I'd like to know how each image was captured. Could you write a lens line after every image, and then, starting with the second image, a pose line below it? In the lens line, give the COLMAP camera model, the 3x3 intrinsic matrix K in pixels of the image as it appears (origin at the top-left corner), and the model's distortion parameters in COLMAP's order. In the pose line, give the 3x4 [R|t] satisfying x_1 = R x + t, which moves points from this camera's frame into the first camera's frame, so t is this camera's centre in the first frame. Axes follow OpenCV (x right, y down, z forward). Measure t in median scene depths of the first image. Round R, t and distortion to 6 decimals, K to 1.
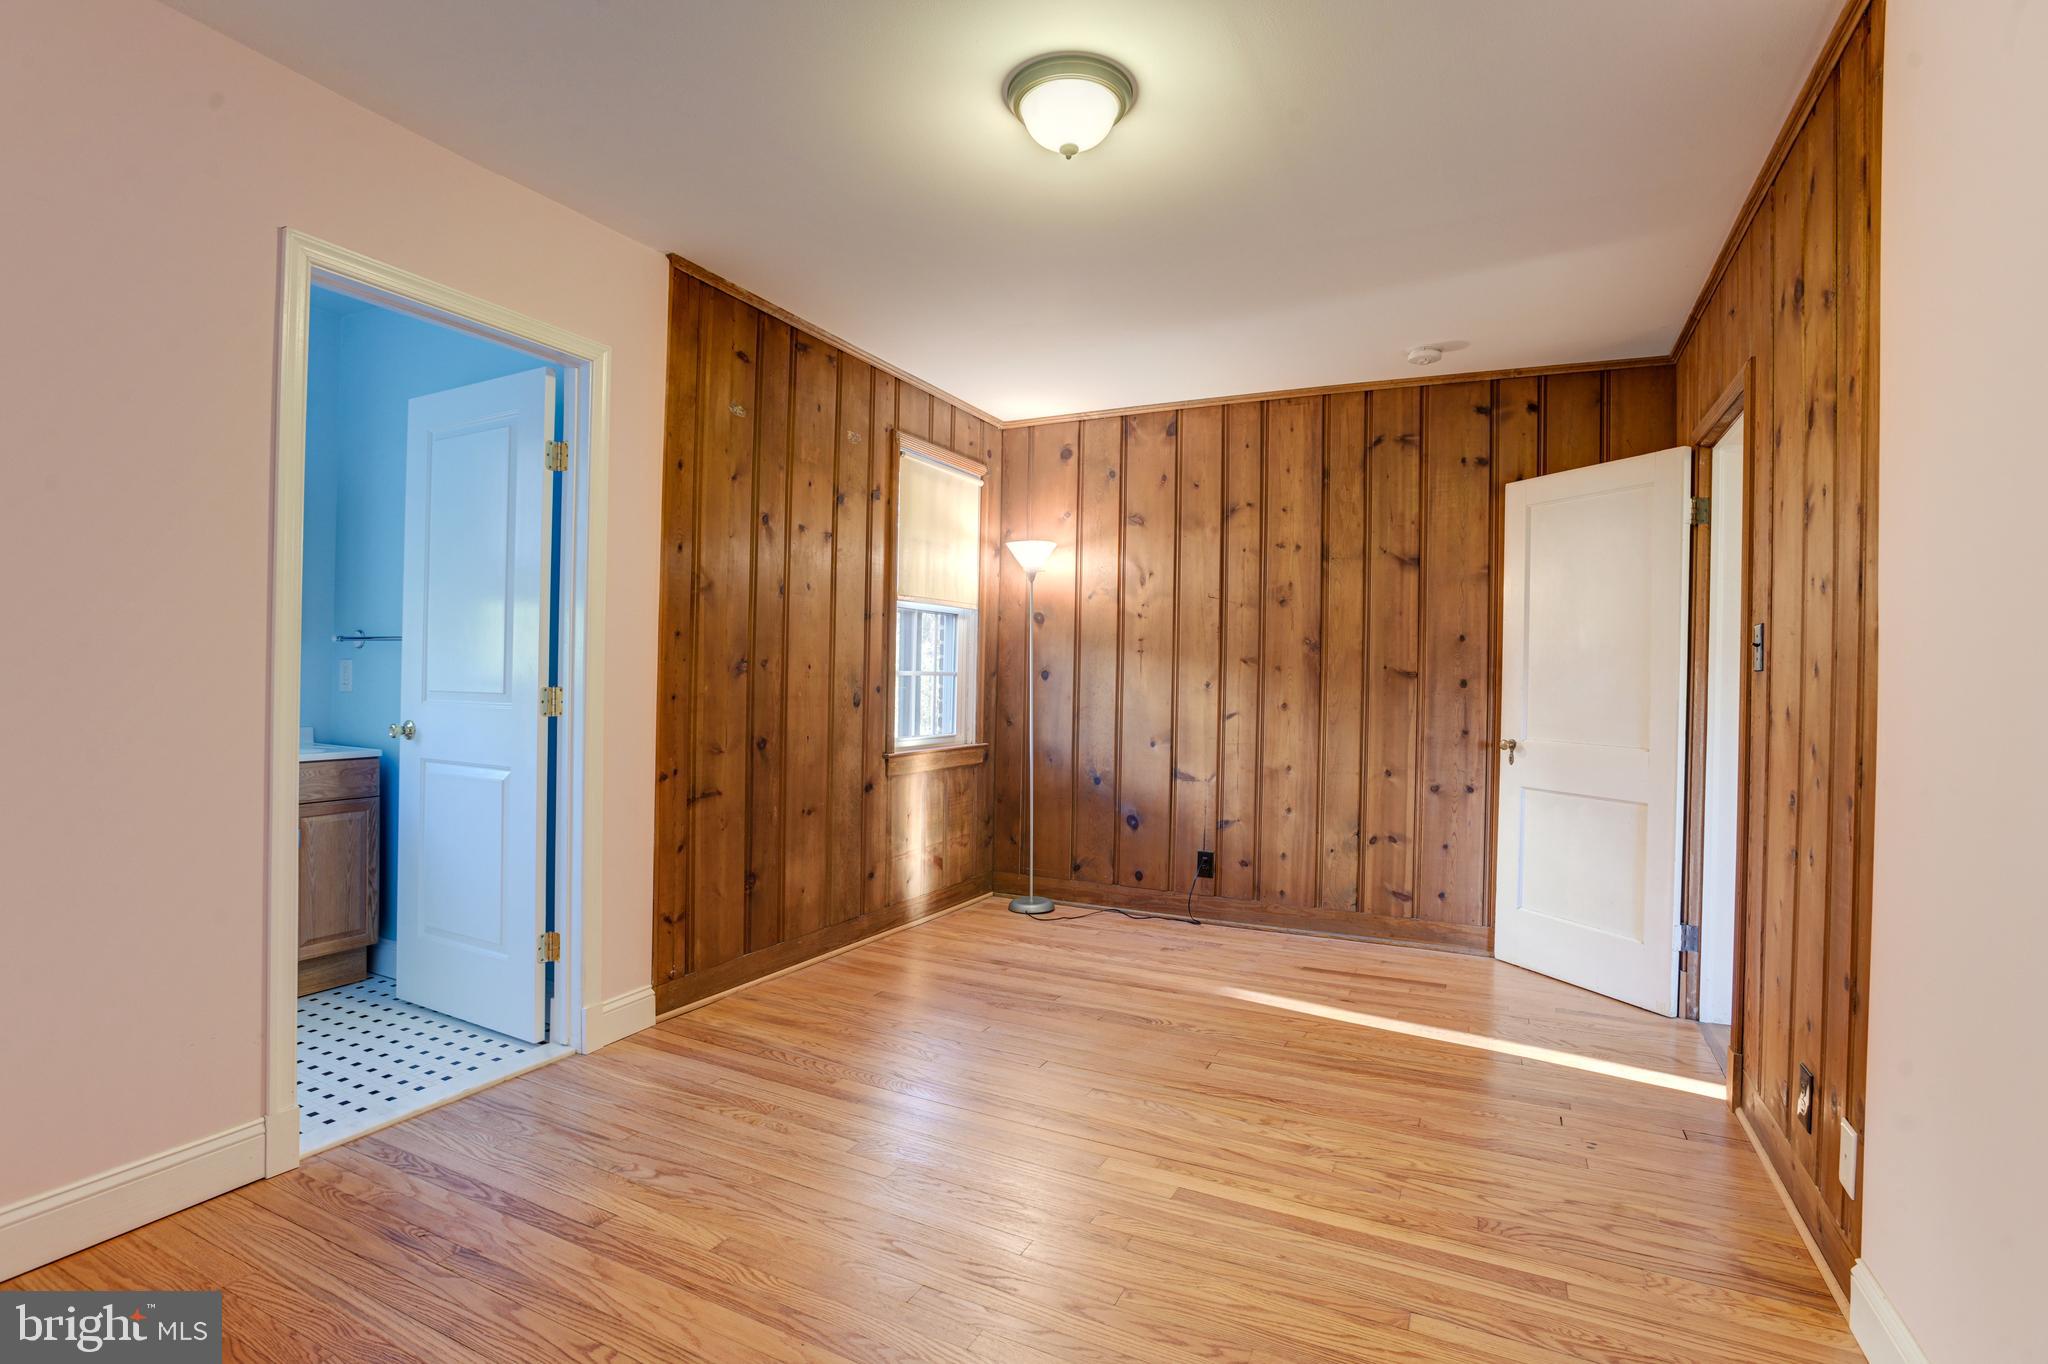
lens RADIAL K [[978.1, 0, 1022.2], [0, 978.1, 674.7], [0, 0, 1]] dist [-0.063938, 0.030940]
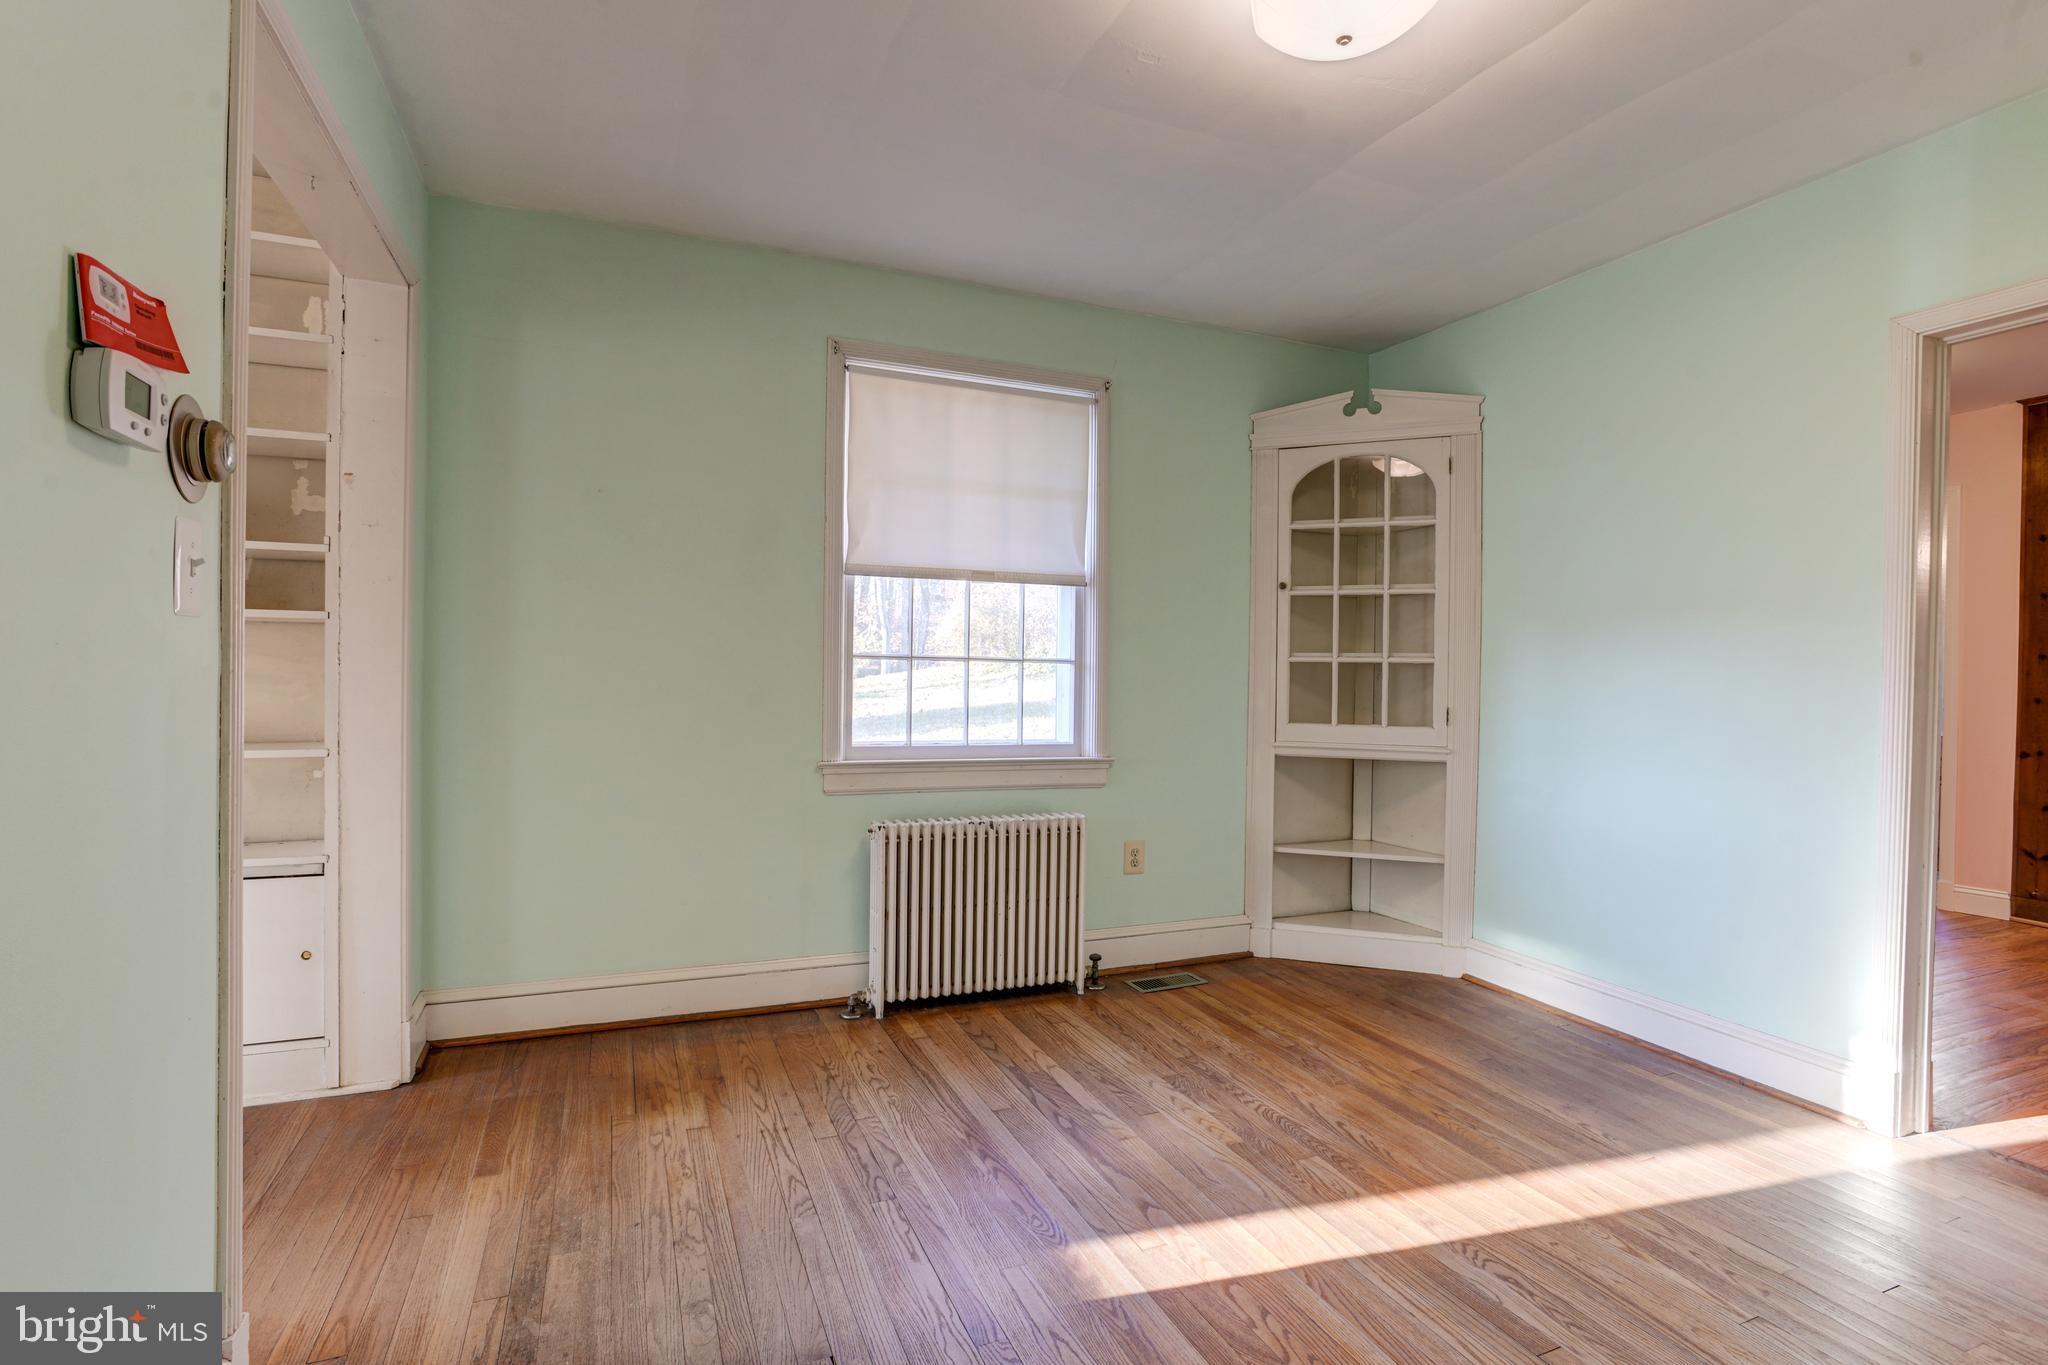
lens RADIAL K [[978.1, 0, 1022.2], [0, 978.1, 675.2], [0, 0, 1]] dist [-0.063938, 0.030940]
pose [[-0.646981, -0.023467, -0.762145, 1.244051], [-0.027770, 0.999588, -0.007204, 0.027302], [0.762000, 0.016504, -0.647366, 0.561103]]
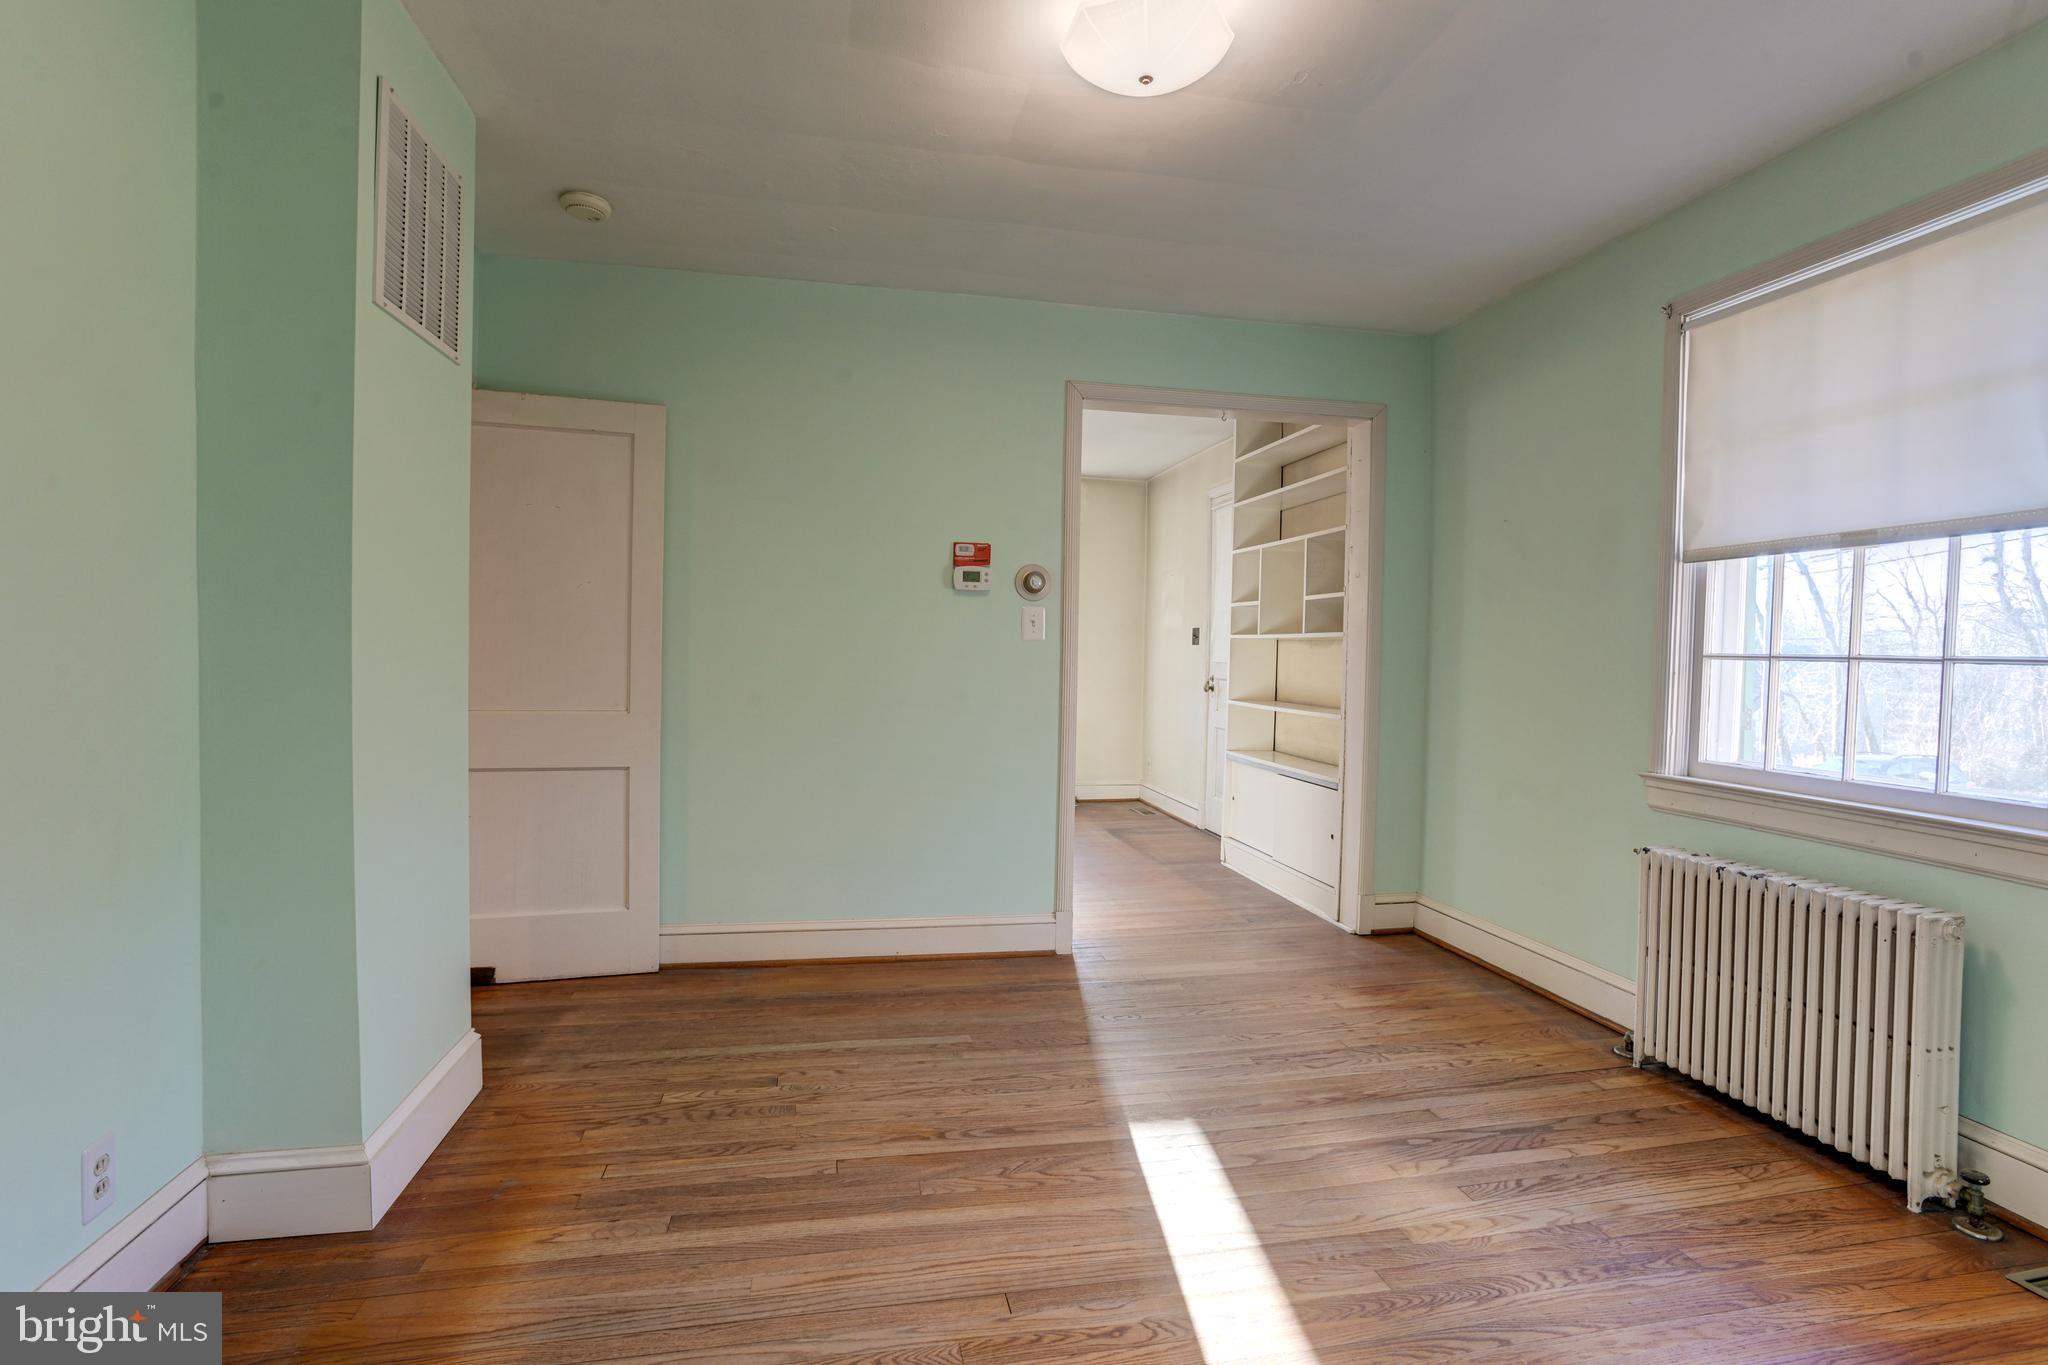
lens RADIAL K [[978.1, 0, 1022.2], [0, 978.1, 675.2], [0, 0, 1]] dist [-0.063938, 0.030940]
pose [[-0.620322, -0.048044, 0.782874, 0.520288], [-0.028910, 0.998844, 0.038391, 0.011526], [-0.783814, 0.001182, -0.620995, 0.721706]]
